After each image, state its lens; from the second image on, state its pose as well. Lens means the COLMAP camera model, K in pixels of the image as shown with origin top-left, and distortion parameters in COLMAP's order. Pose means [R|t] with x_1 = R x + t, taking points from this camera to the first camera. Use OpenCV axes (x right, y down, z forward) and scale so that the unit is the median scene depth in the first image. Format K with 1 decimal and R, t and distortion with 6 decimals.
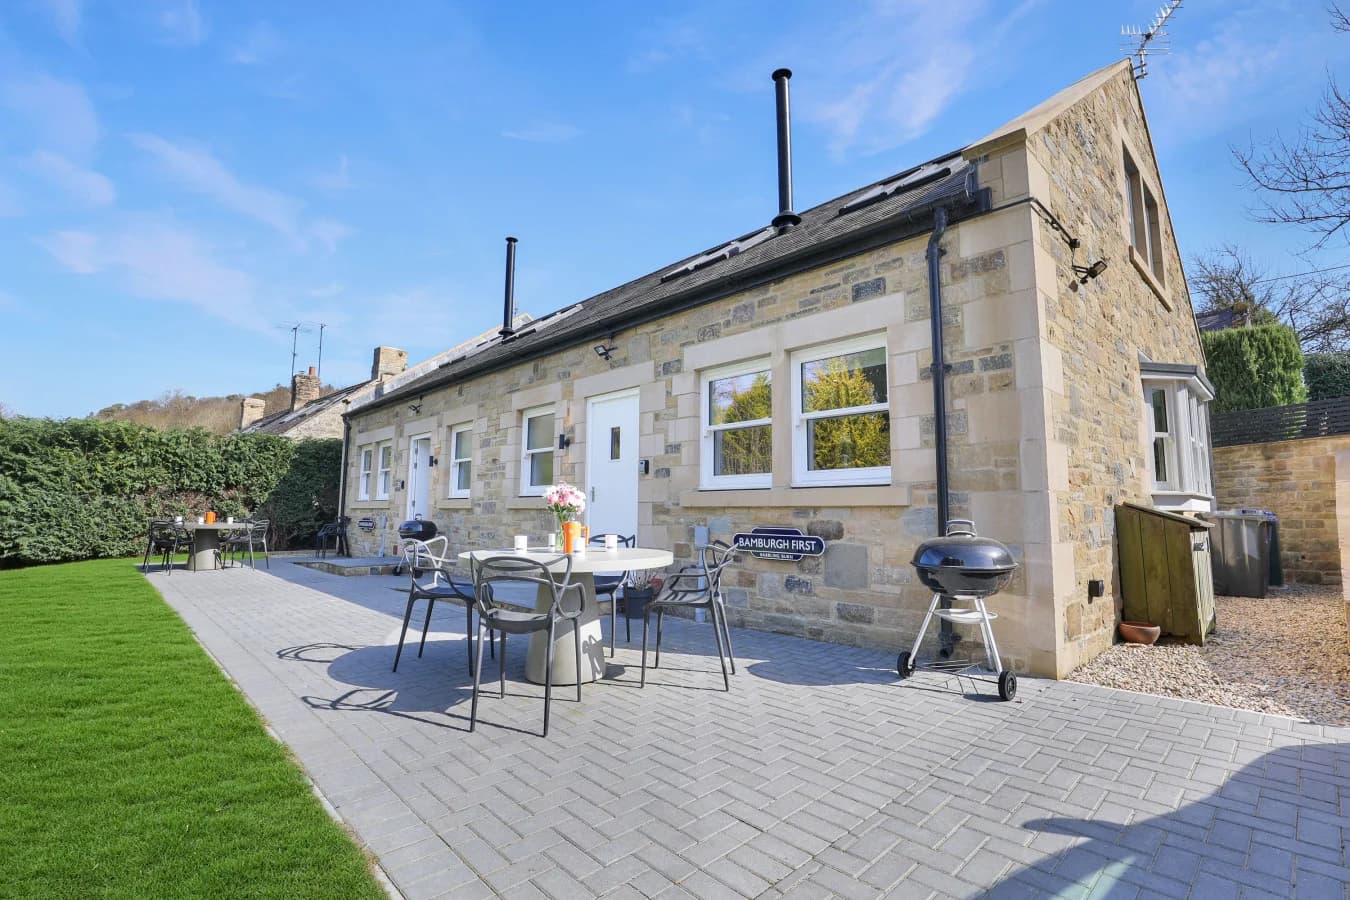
lens RADIAL K [[590.9, 0, 672.5], [0, 590.9, 432.4], [0, 0, 1]] dist [-0.019371, 0.000109]
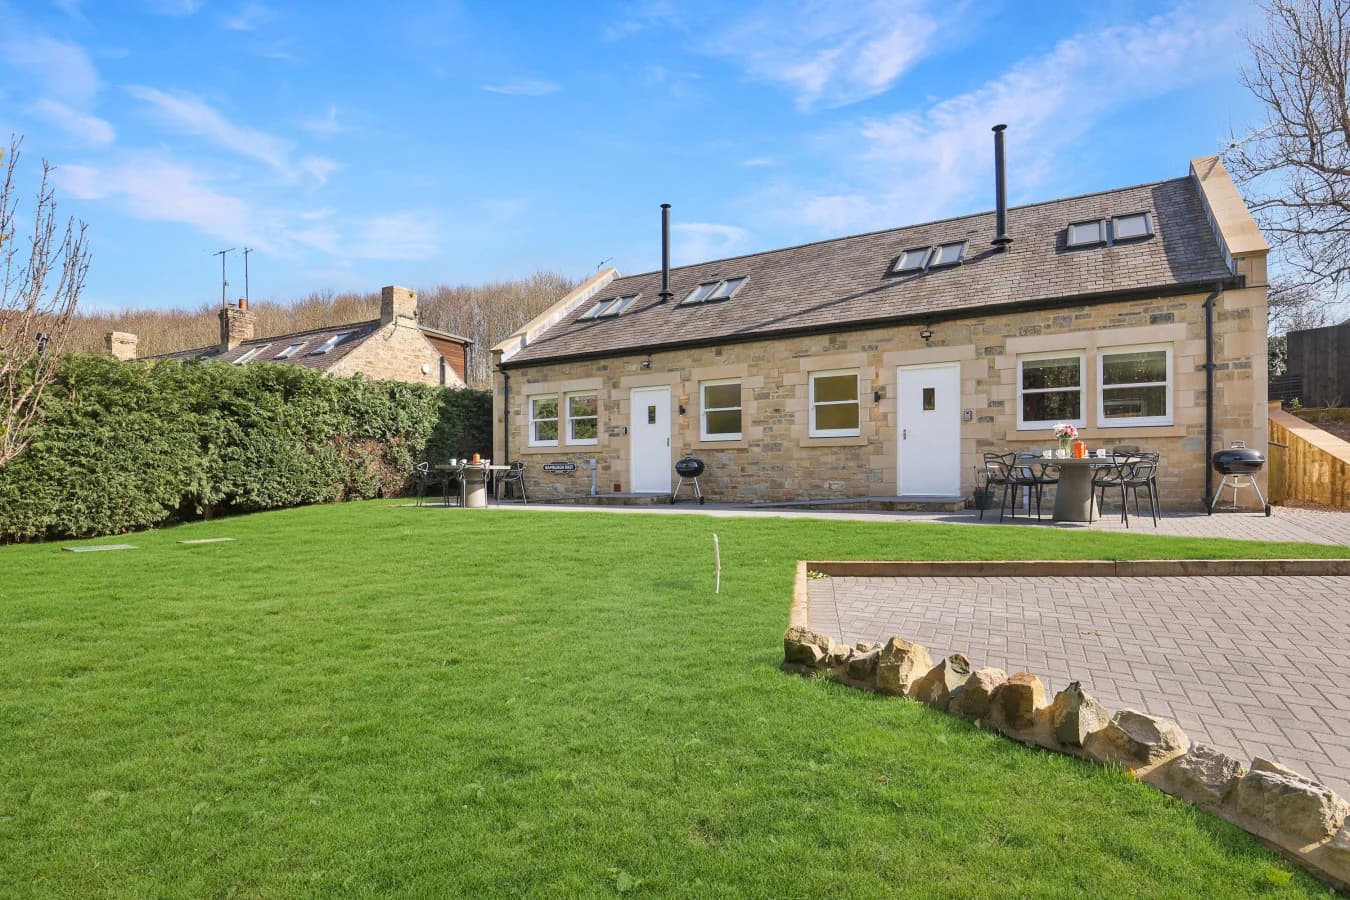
lens RADIAL K [[647.3, 0, 675.0], [0, 647.3, 450.0], [0, 0, 1]] dist [-0.016832, 0.001145]
pose [[0.963492, -0.004397, 0.267701, -1.406018], [-0.023057, 0.994788, 0.099325, -0.000909], [-0.266742, -0.101871, 0.958369, -0.456286]]
